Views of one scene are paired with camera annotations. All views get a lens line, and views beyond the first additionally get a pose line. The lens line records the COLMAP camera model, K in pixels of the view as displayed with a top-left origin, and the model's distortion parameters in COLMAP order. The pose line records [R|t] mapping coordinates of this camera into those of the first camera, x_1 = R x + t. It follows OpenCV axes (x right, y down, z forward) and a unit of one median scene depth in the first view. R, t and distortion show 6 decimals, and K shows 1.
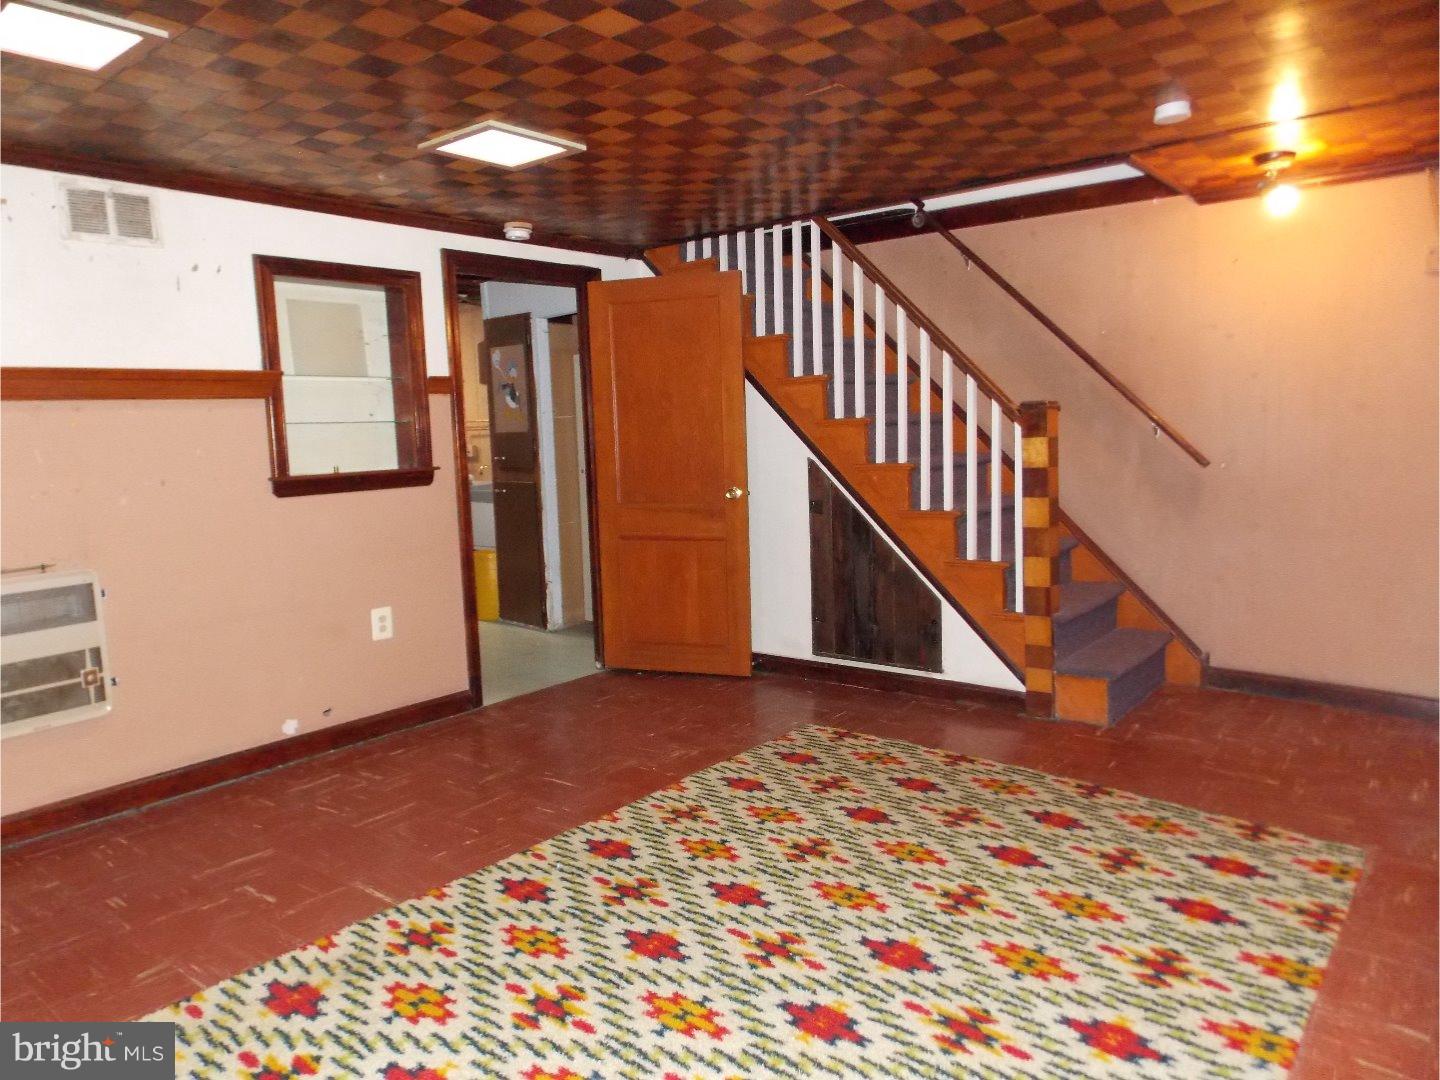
lens RADIAL K [[964.1, 0, 706.9], [0, 964.1, 541.2], [0, 0, 1]] dist [0.002995, -0.000787]
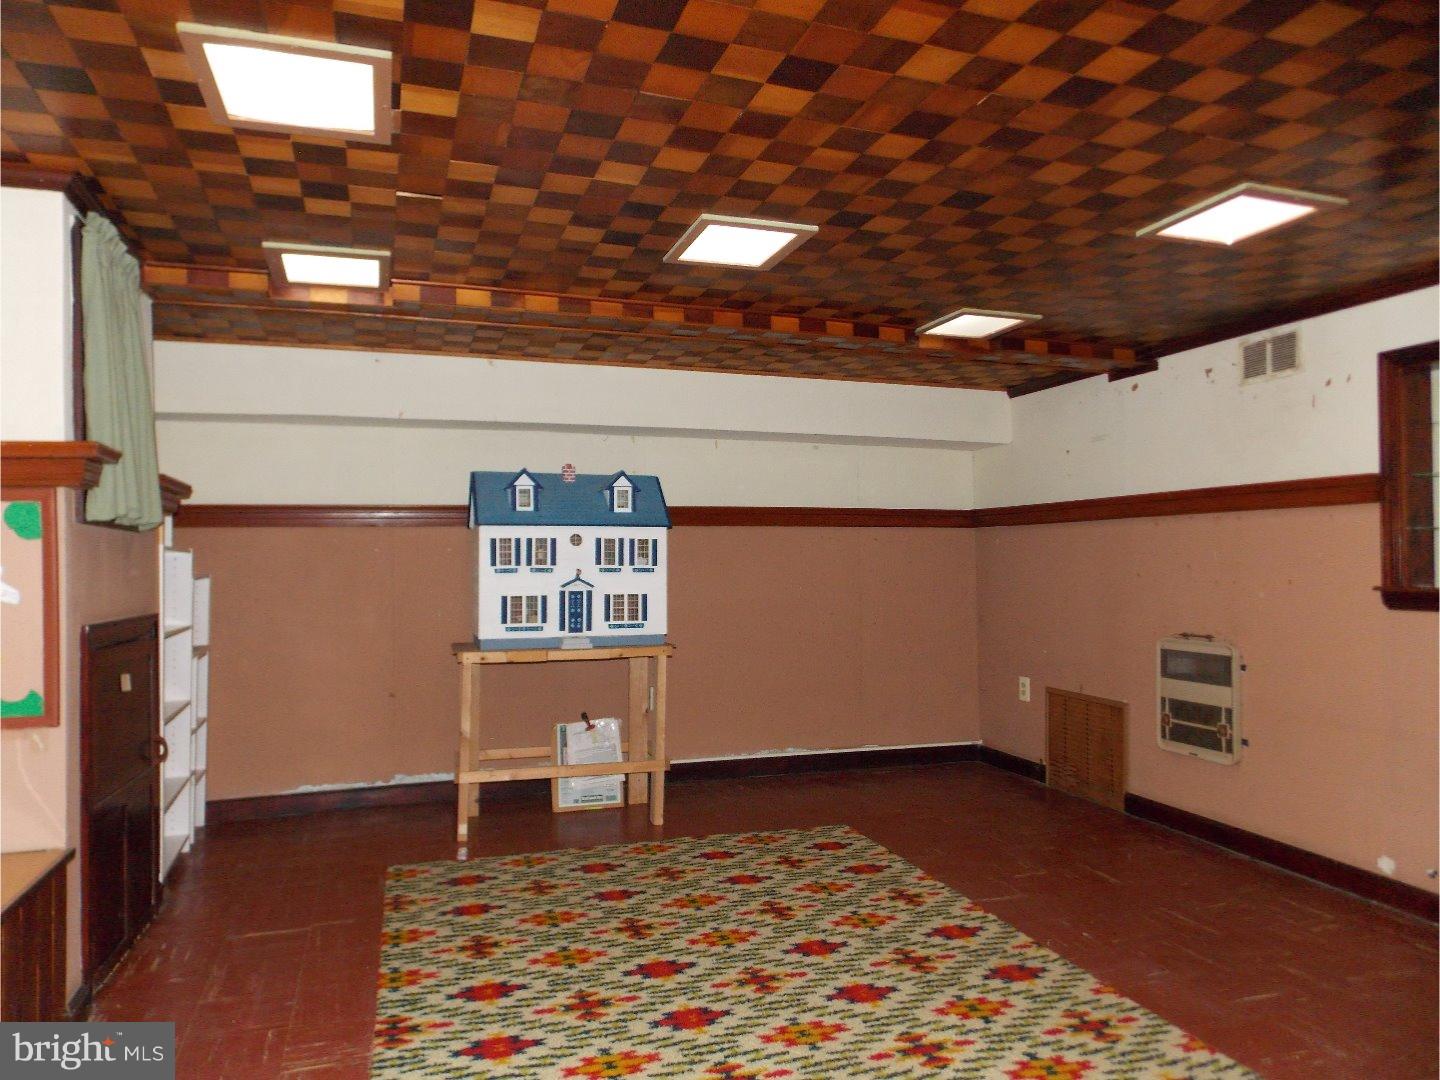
lens RADIAL K [[964.1, 0, 708.9], [0, 964.1, 541.9], [0, 0, 1]] dist [0.002995, -0.000787]
pose [[-0.523224, 0.016322, -0.852039, 0.888024], [-0.091808, 0.992918, 0.075399, -0.155154], [0.847235, 0.117675, -0.518020, 1.209288]]
